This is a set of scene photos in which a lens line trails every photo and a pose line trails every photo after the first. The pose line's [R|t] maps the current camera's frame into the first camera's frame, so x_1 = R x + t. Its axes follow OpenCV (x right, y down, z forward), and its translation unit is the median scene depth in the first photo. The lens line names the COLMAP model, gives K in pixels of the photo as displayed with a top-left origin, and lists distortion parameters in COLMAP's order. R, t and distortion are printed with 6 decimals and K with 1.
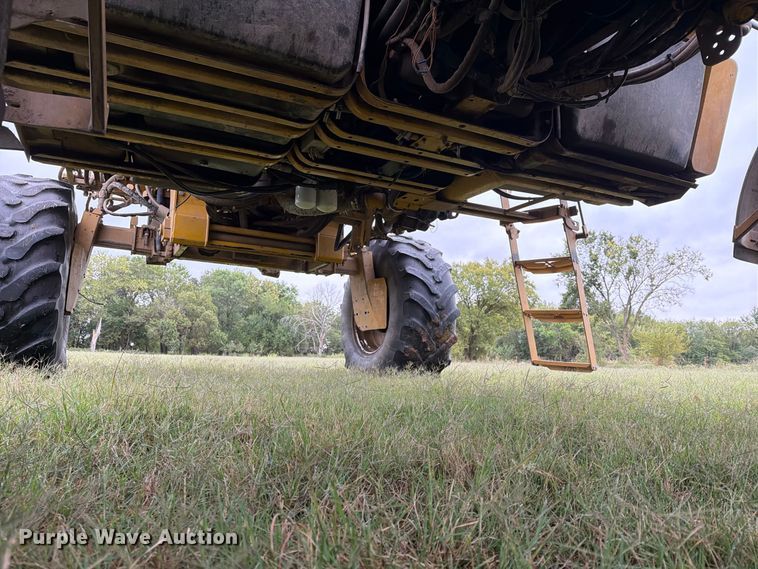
lens RADIAL K [[543.6, 0, 379.0], [0, 543.6, 284.5], [0, 0, 1]] dist [0.005008, -0.000029]
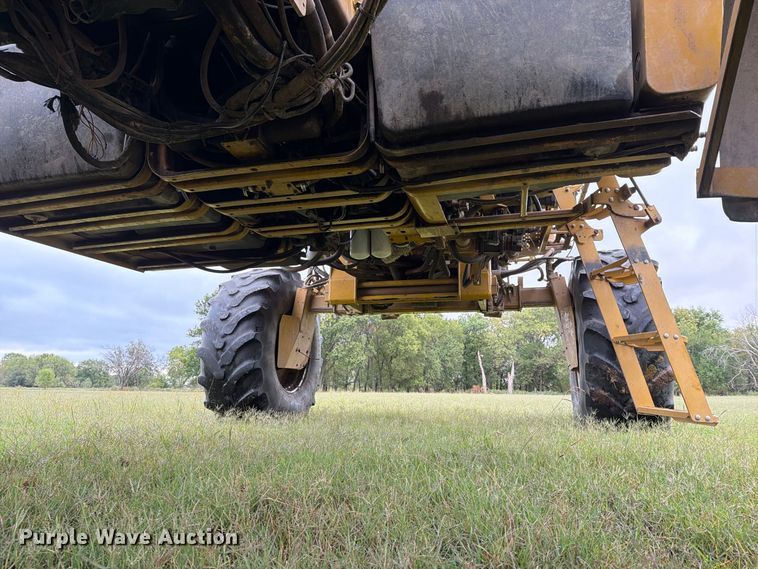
lens RADIAL K [[531.9, 0, 374.7], [0, 531.9, 271.5], [0, 0, 1]] dist [0.045019, -0.049124]
pose [[0.721934, -0.171695, -0.670322, 0.456914], [0.105707, 0.984722, -0.138378, 0.021636], [0.683840, 0.029042, 0.729054, 0.225498]]
